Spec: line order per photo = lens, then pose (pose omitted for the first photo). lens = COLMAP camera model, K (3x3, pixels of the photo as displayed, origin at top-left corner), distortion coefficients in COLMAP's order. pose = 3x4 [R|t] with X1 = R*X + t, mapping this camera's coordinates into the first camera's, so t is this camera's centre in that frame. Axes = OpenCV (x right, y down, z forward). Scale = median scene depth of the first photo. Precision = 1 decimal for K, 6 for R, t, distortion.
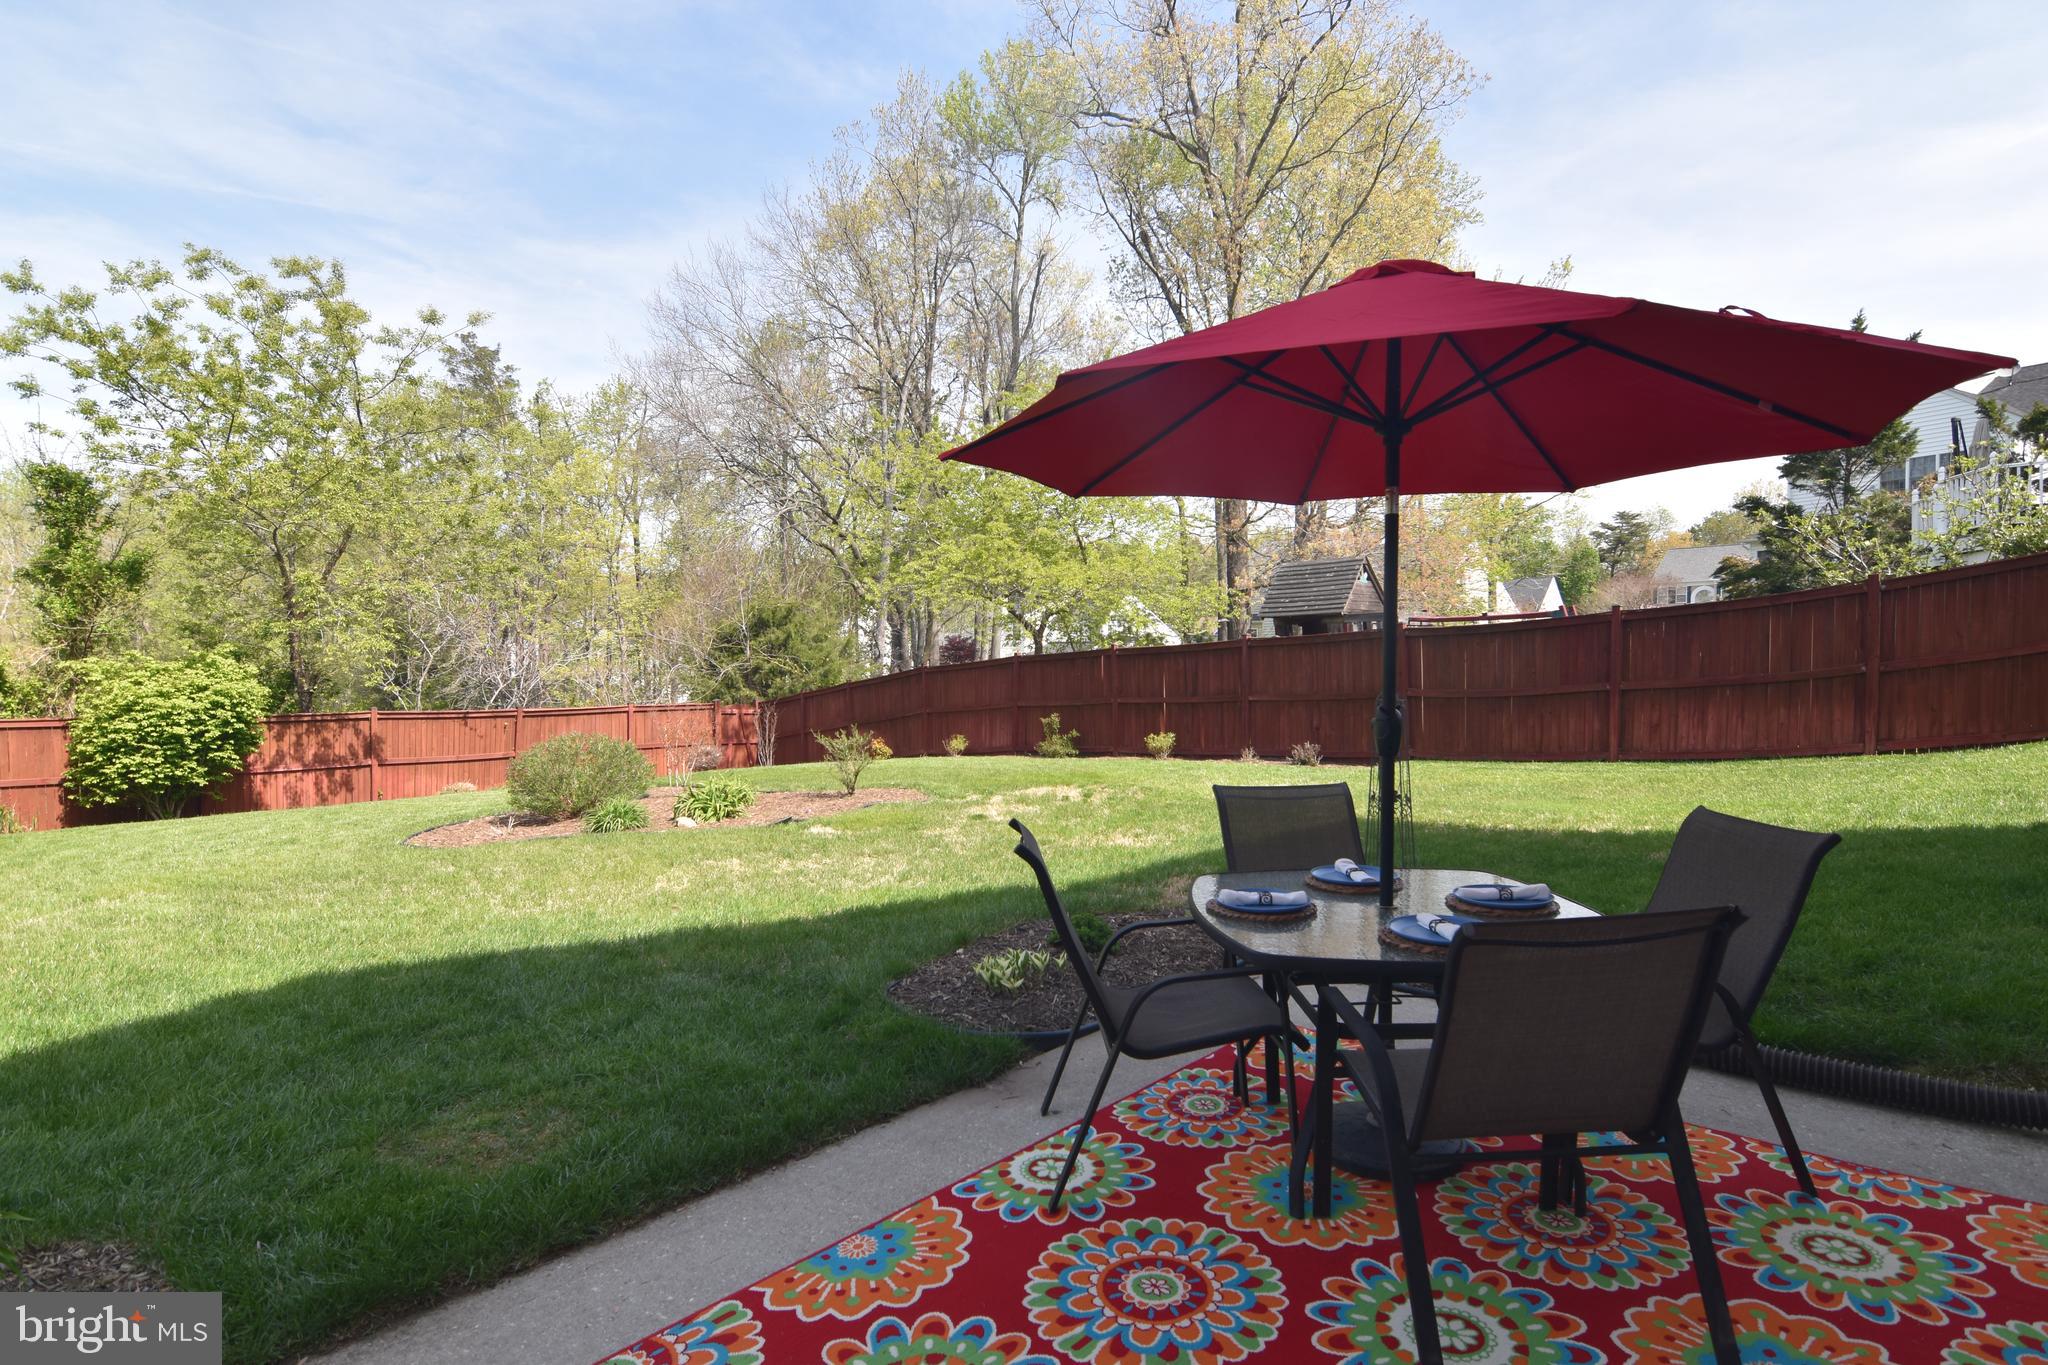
lens RADIAL K [[1006.7, 0, 1027.5], [0, 1006.7, 681.6], [0, 0, 1]] dist [-0.008981, -0.007322]
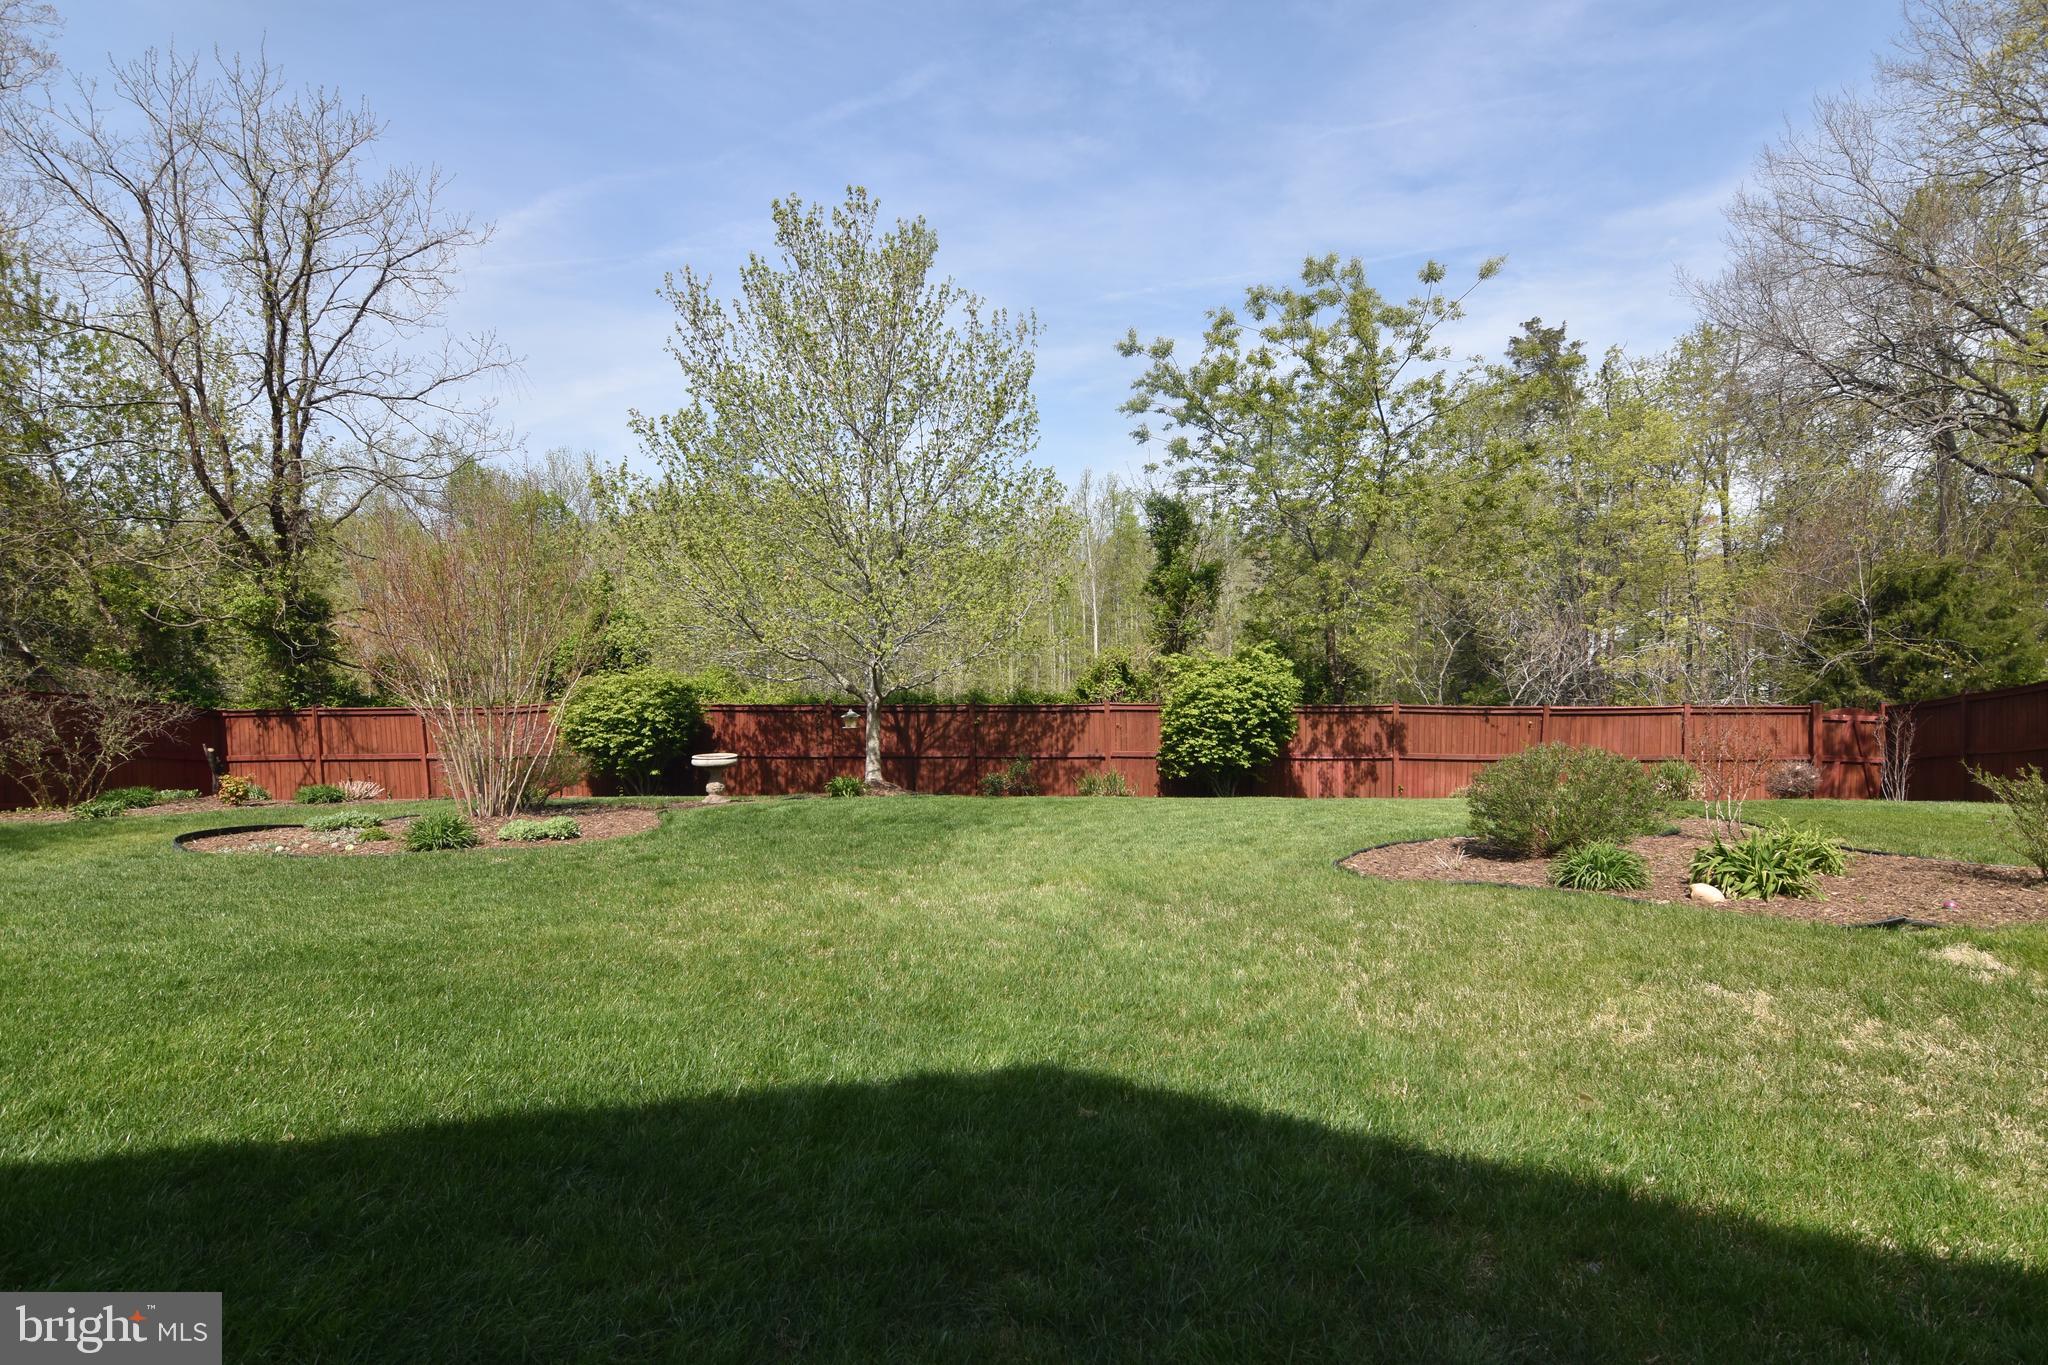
lens RADIAL K [[1006.7, 0, 1040.8], [0, 1006.7, 687.2], [0, 0, 1]] dist [-0.008981, -0.007322]
pose [[0.558286, 0.015450, -0.829505, -0.023742], [-0.004945, 0.999871, 0.015295, -0.001024], [0.829634, -0.004437, 0.558290, 0.153658]]
